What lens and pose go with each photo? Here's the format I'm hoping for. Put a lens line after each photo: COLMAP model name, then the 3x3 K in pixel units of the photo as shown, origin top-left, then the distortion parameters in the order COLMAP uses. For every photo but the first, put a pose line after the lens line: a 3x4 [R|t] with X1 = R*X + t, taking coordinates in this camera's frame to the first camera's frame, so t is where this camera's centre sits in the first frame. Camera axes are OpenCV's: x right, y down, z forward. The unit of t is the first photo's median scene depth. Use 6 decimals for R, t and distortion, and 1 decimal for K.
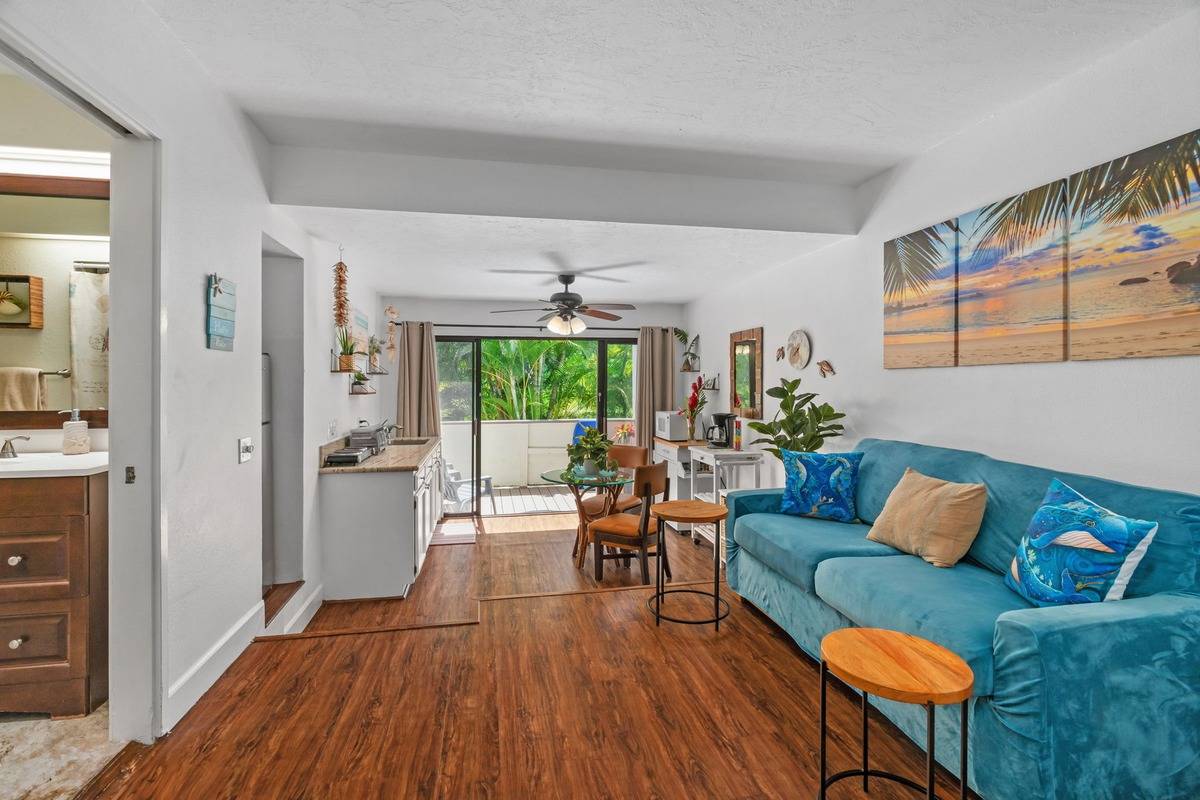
lens RADIAL K [[545.5, 0, 596.2], [0, 545.5, 388.7], [0, 0, 1]] dist [-0.002406, -0.001026]
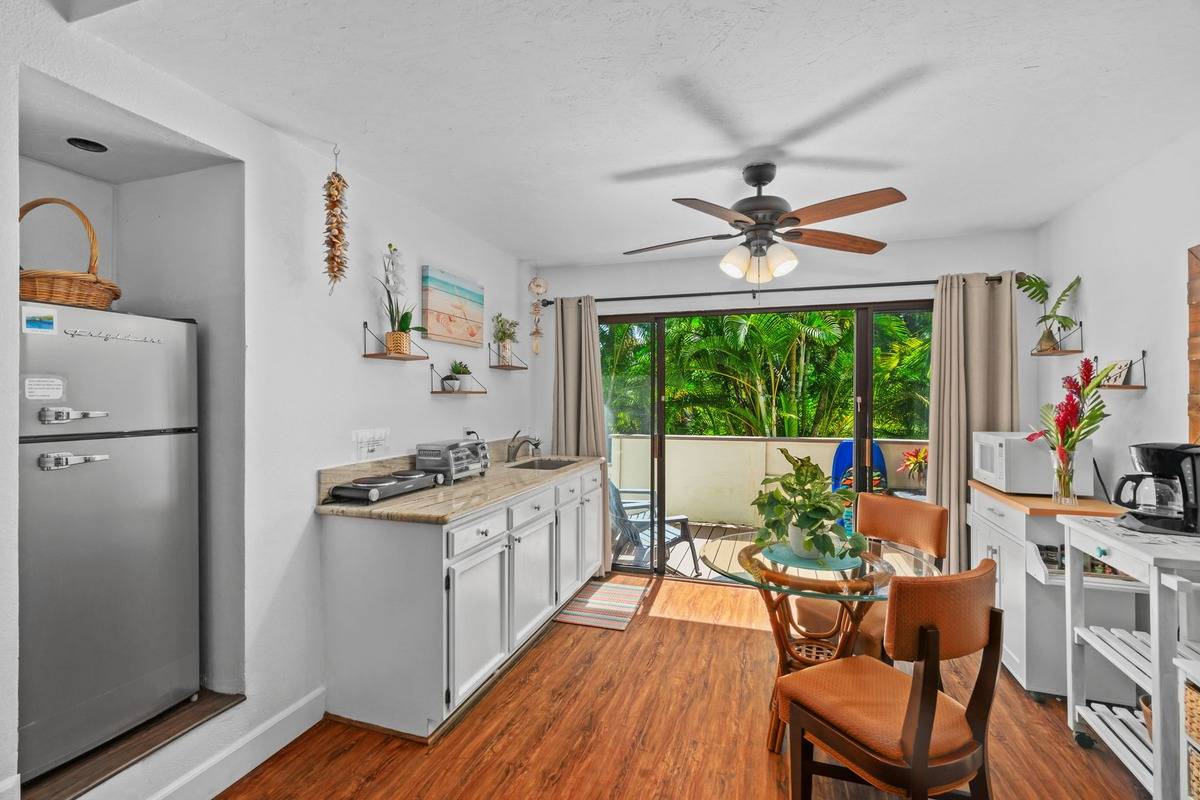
lens RADIAL K [[545.5, 0, 590.8], [0, 545.5, 394.7], [0, 0, 1]] dist [-0.002406, -0.001026]
pose [[0.867298, -0.000053, -0.497790, 0.073539], [-0.005305, 0.999942, -0.009350, 0.018060], [0.497761, 0.010750, 0.867247, 0.518623]]
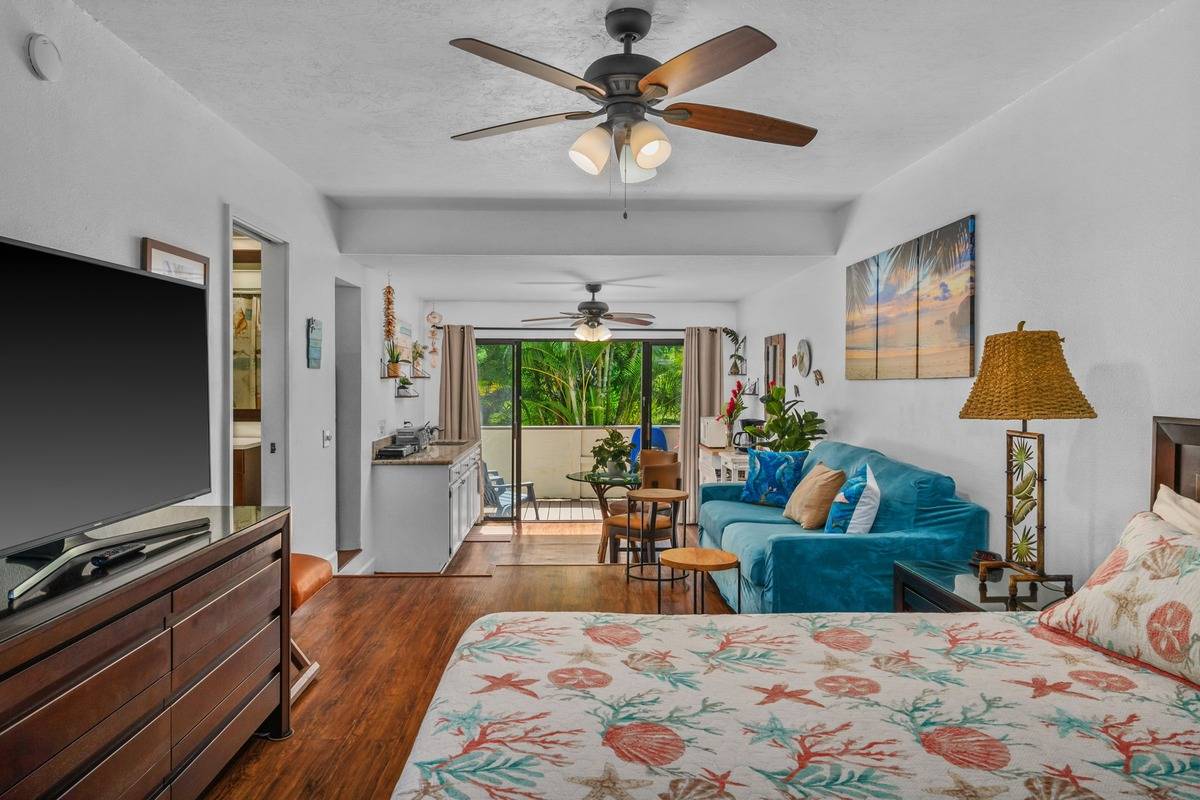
lens RADIAL K [[751.4, 0, 595.7], [0, 751.4, 404.1], [0, 0, 1]] dist [0.002035, -0.000035]
pose [[0.987398, 0.008612, -0.158019, 0.197141], [-0.005177, 0.999742, 0.022138, -0.012773], [0.158169, -0.021041, 0.987188, -0.459076]]
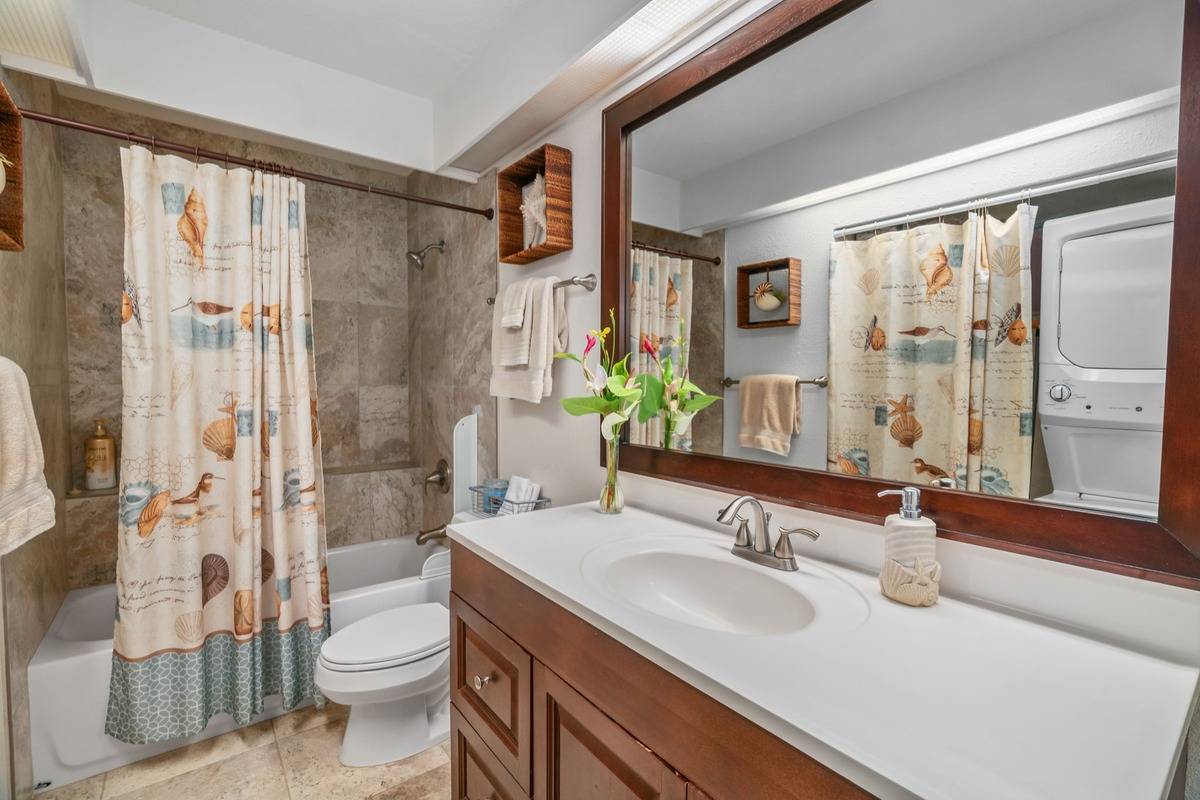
lens RADIAL K [[545.5, 0, 592.9], [0, 545.5, 400.2], [0, 0, 1]] dist [-0.002406, -0.001026]
pose [[0.441257, 0.033087, -0.896770, -0.382871], [-0.013177, 0.999451, 0.030392, -0.018728], [0.897284, -0.001594, 0.441451, 0.334108]]
